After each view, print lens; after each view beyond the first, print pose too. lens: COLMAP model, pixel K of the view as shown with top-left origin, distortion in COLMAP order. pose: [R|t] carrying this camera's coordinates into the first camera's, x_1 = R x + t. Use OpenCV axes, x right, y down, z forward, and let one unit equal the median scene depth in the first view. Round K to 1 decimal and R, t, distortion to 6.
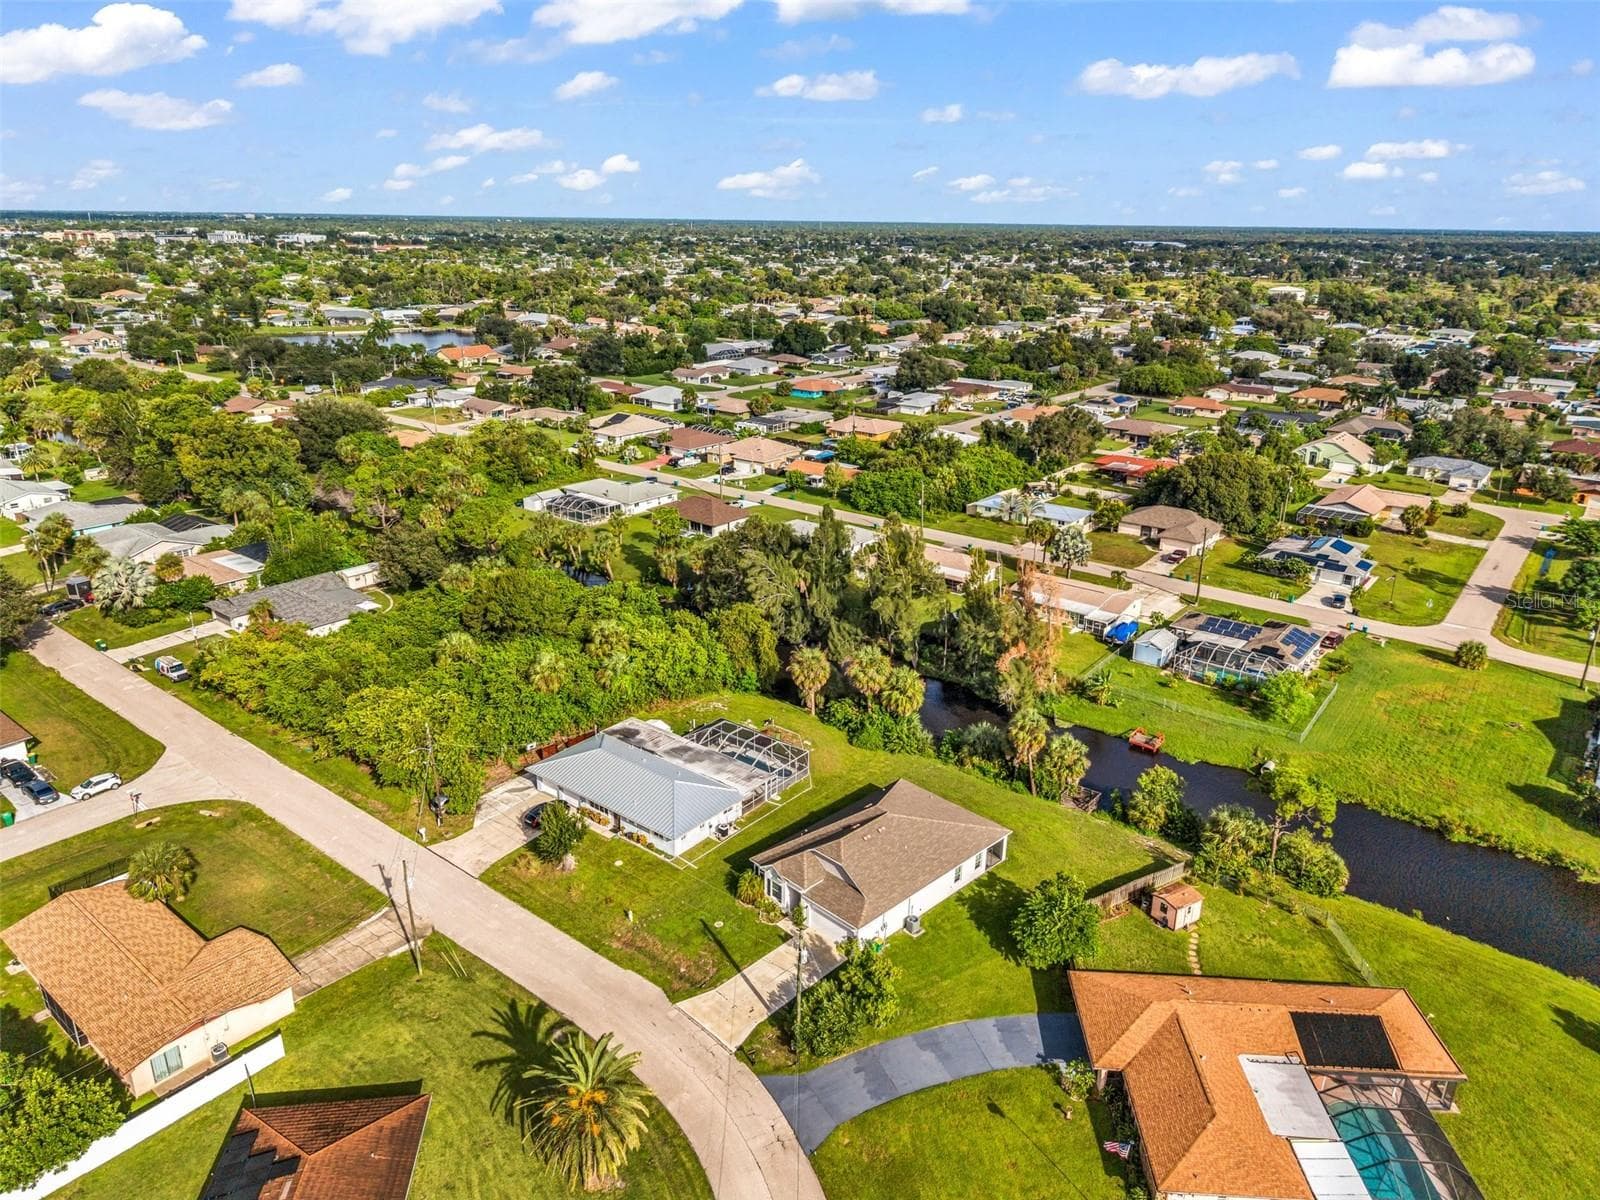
lens RADIAL K [[1064.3, 0, 796.3], [0, 1064.3, 607.9], [0, 0, 1]] dist [0.051665, -0.063389]
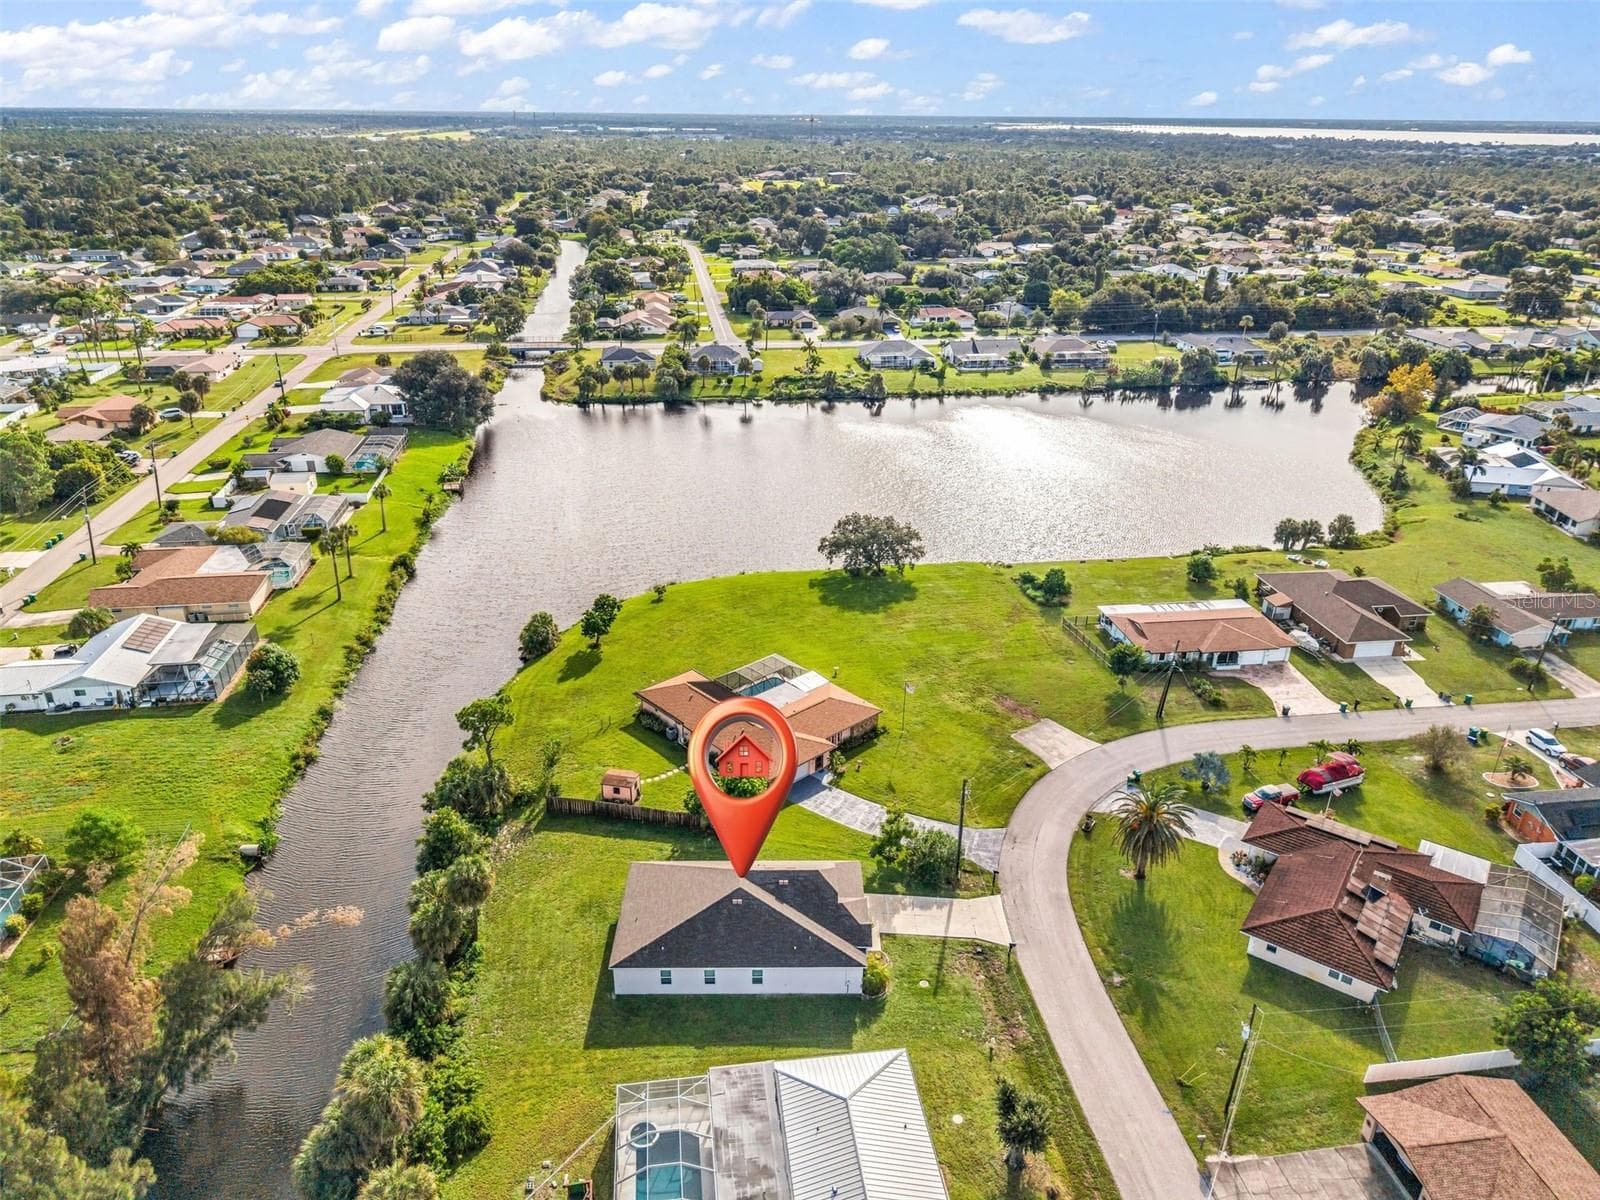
lens RADIAL K [[1070.1, 0, 796.7], [0, 1070.1, 598.0], [0, 0, 1]] dist [0.031990, -0.034746]
pose [[-0.720255, -0.302854, 0.624109, -0.266590], [0.222254, 0.751502, 0.621166, -0.326515], [-0.657142, 0.586109, -0.473963, 0.717188]]
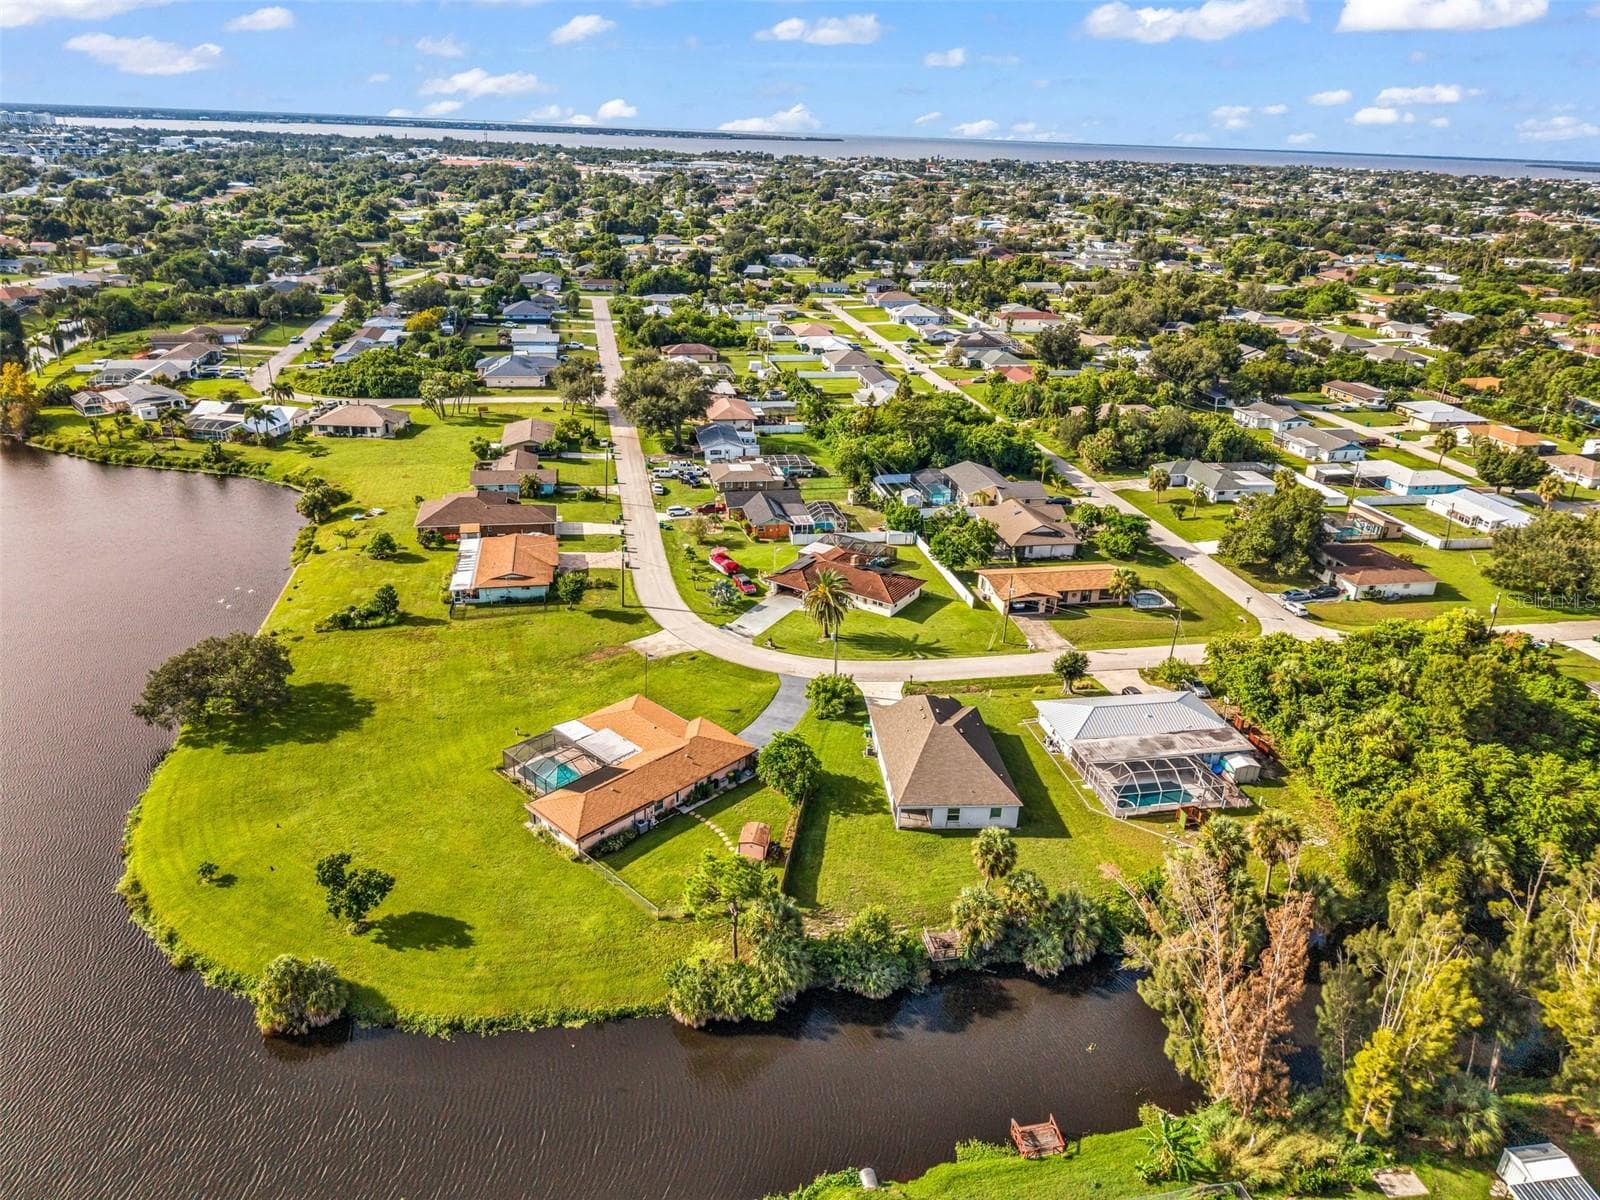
lens RADIAL K [[1070.1, 0, 796.7], [0, 1070.1, 598.0], [0, 0, 1]] dist [0.031990, -0.034746]
pose [[-0.651858, 0.276941, -0.705964, 0.588699], [-0.297920, 0.762563, 0.574231, -0.338537], [0.697370, 0.584638, -0.414577, 0.741080]]
